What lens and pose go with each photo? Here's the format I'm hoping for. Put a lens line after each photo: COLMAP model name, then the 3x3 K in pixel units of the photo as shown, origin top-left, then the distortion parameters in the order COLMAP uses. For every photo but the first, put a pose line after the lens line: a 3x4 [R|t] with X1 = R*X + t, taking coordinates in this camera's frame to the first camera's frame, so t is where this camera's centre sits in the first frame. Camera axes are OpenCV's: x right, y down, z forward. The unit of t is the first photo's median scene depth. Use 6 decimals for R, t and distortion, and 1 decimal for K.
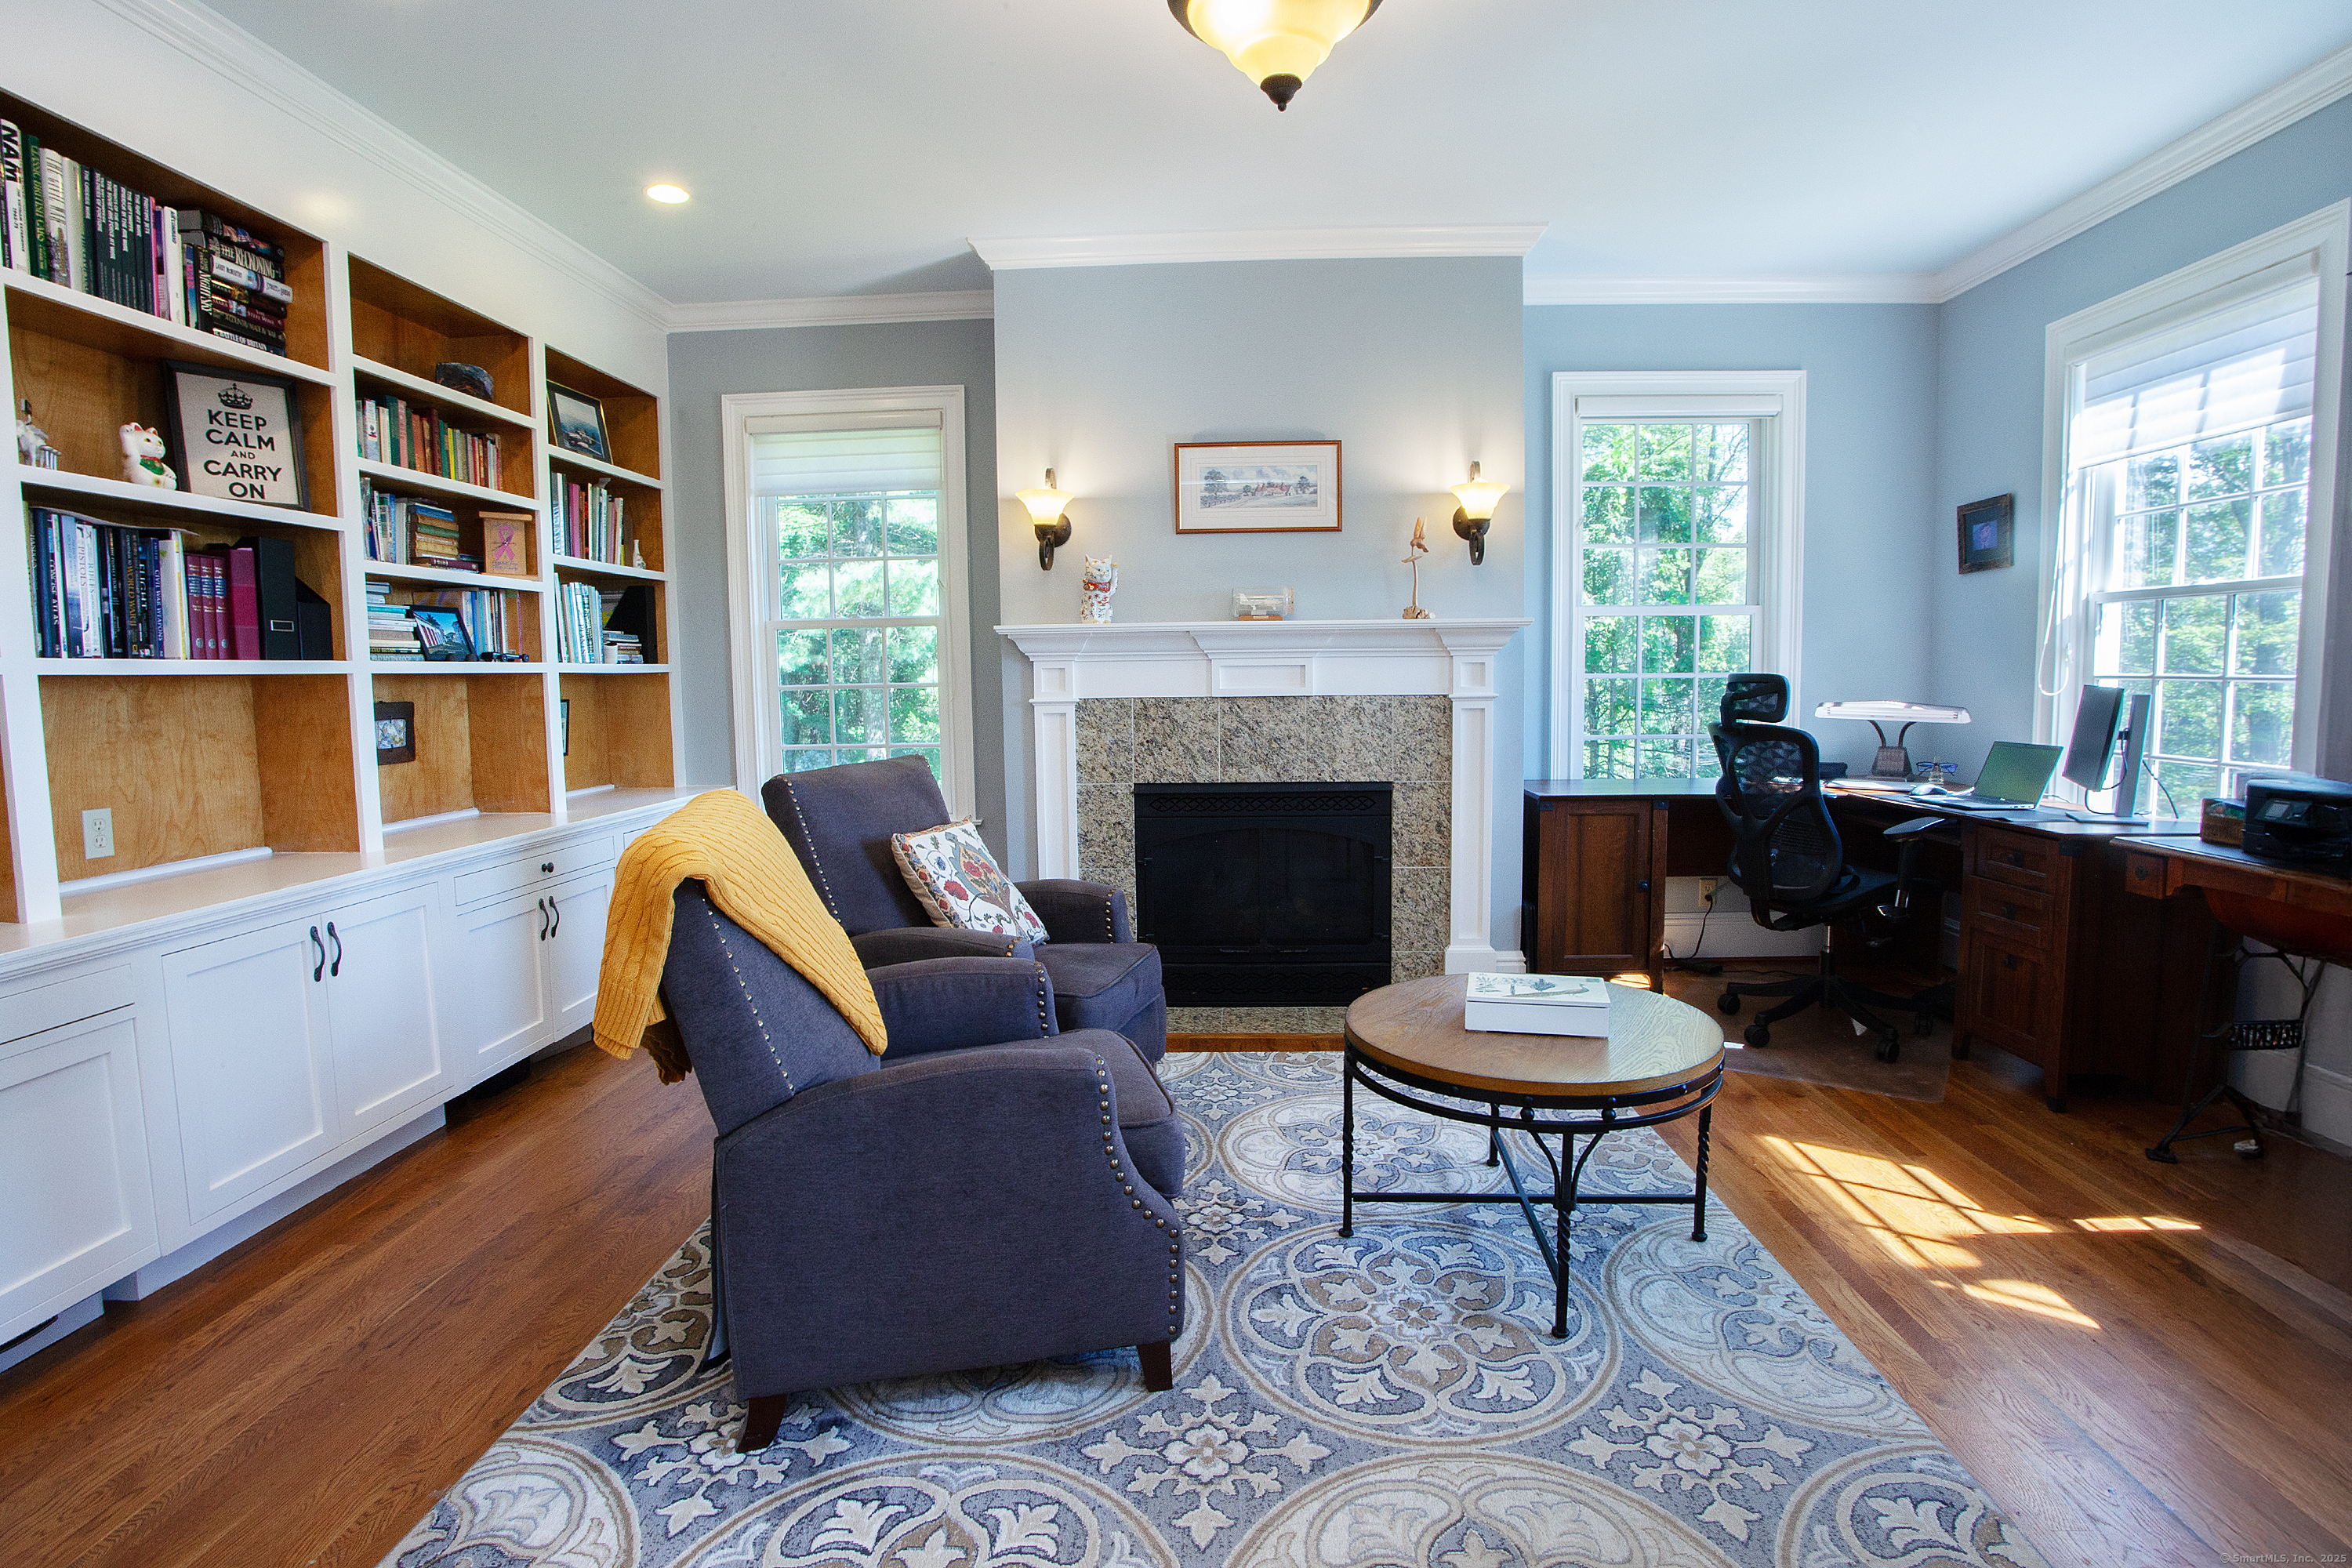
lens RADIAL K [[1192.6, 0, 1188.0], [0, 1192.6, 763.1], [0, 0, 1]] dist [-0.091071, 0.040332]
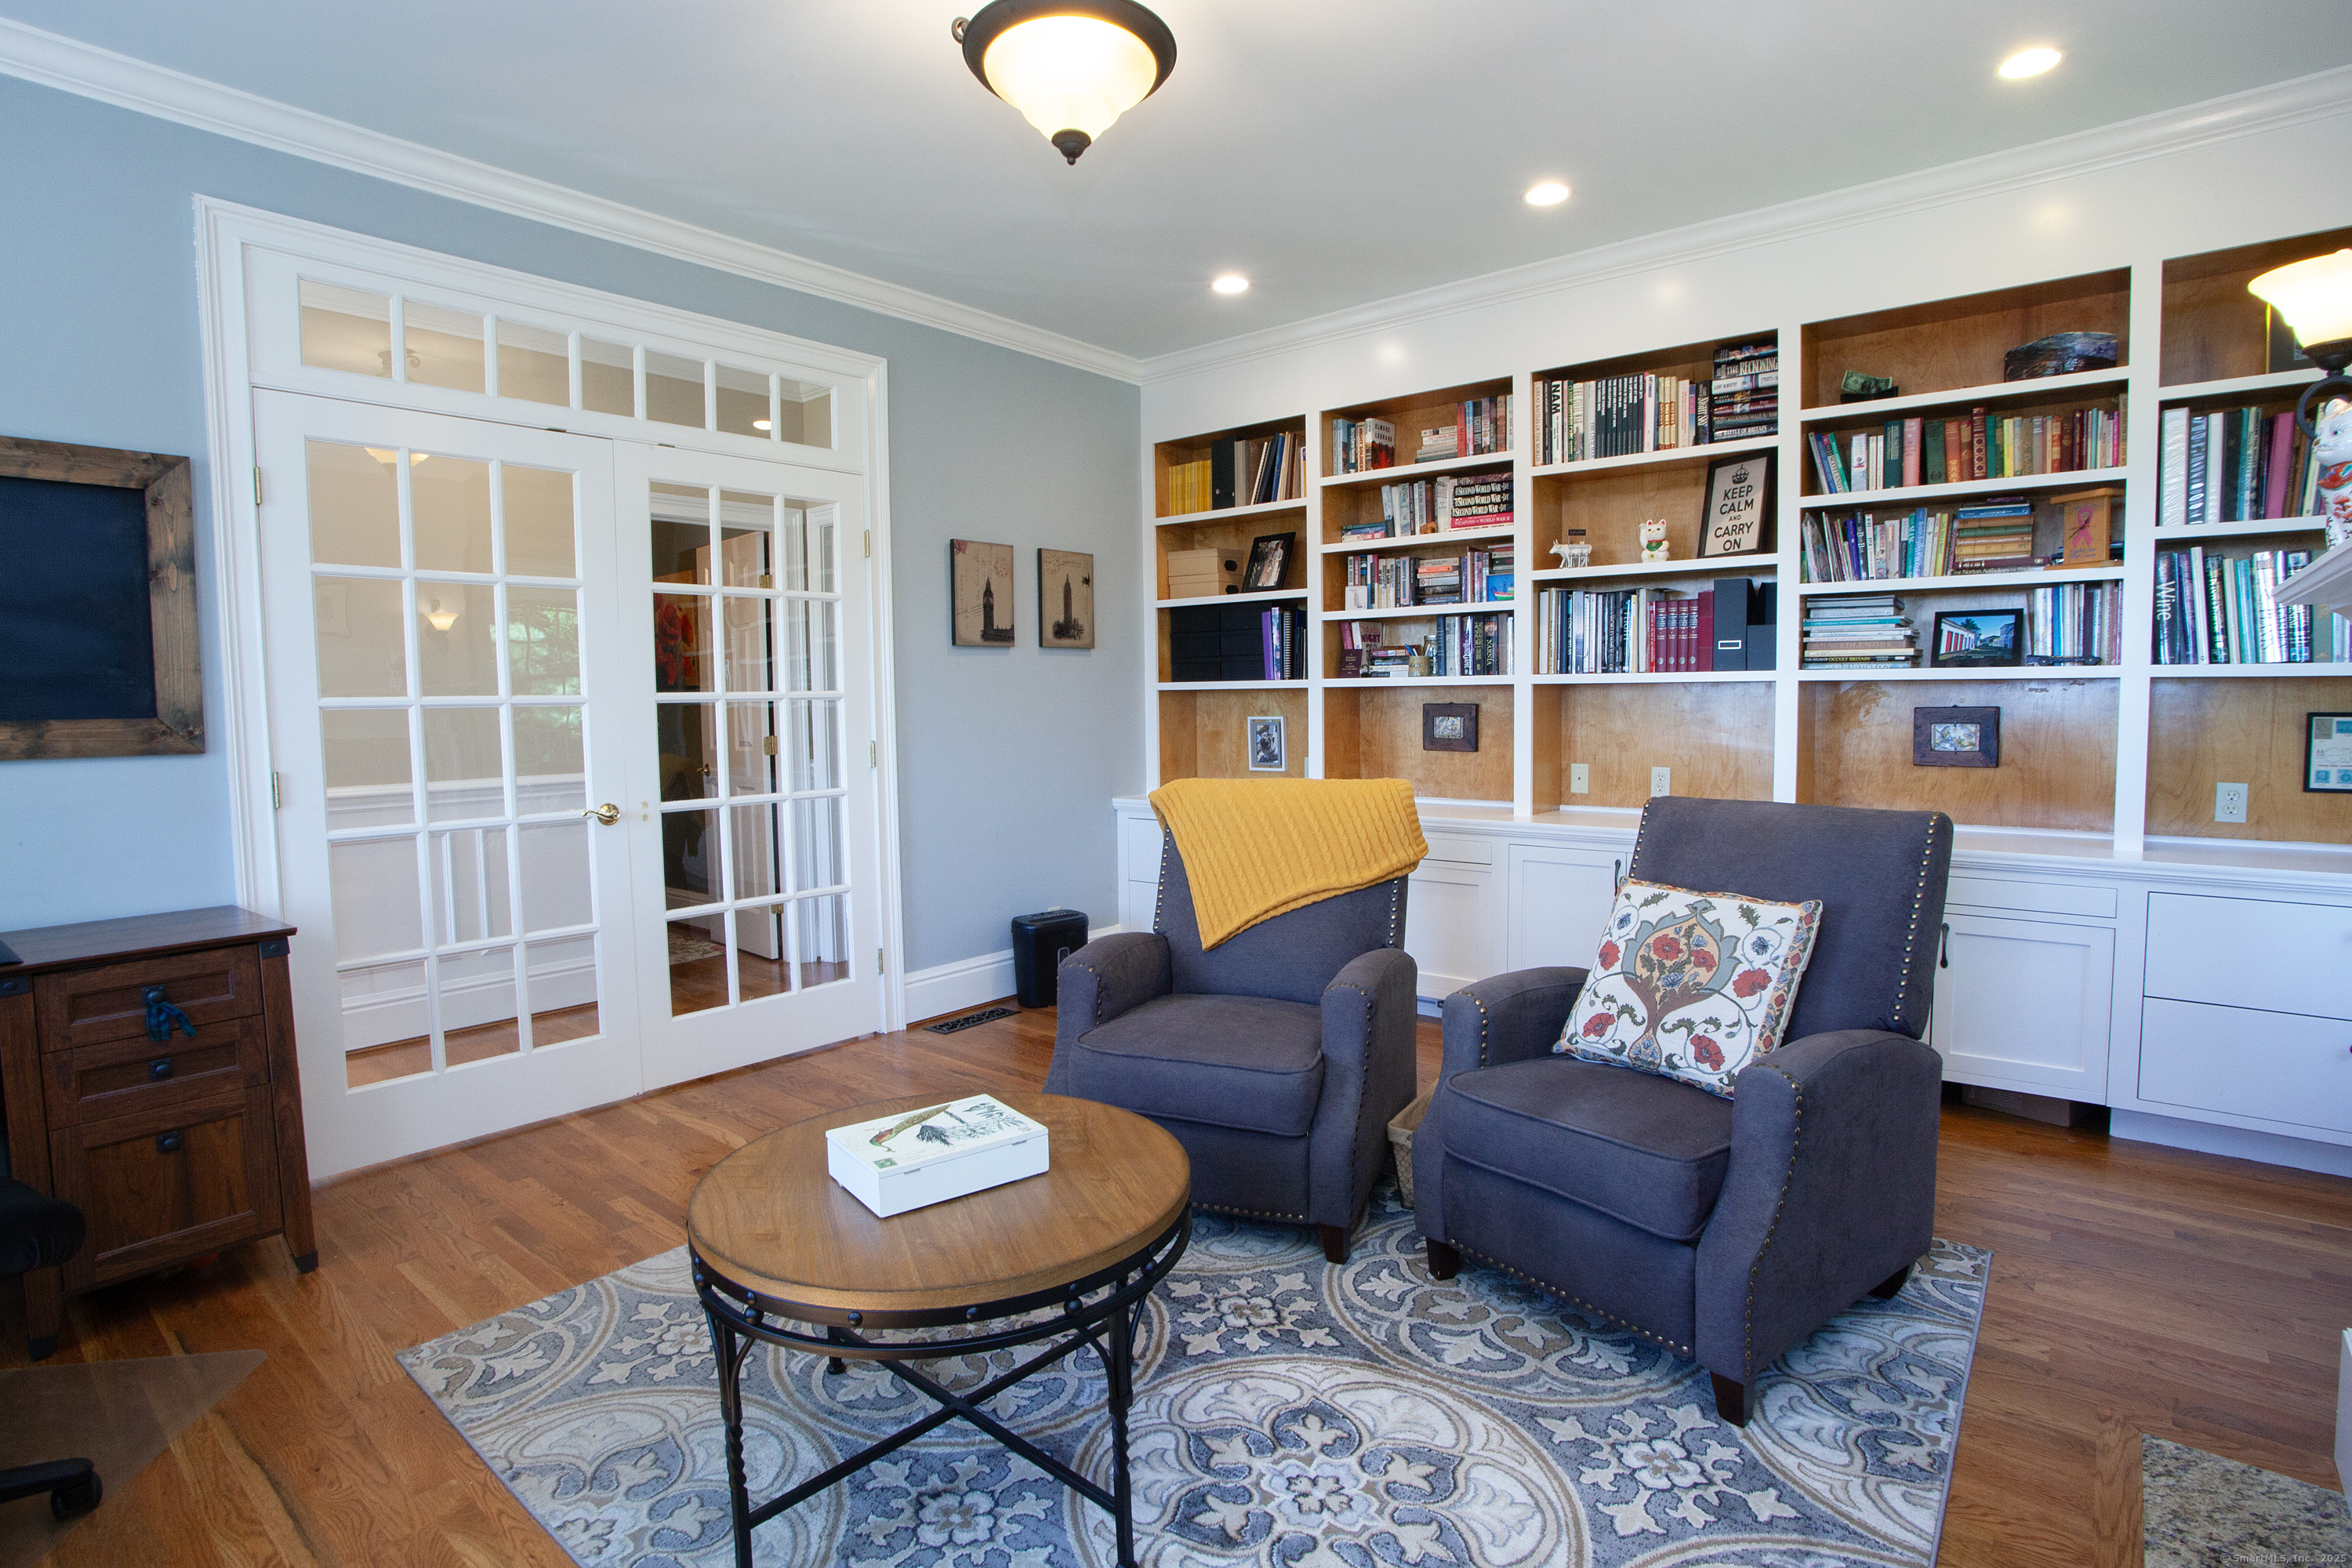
lens RADIAL K [[1192.6, 0, 1188.0], [0, 1192.6, 763.1], [0, 0, 1]] dist [-0.091071, 0.040332]
pose [[-0.608284, 0.066371, -0.790940, 0.459075], [-0.041676, 0.992452, 0.115333, -0.079196], [0.792625, 0.103118, -0.600927, 0.920311]]
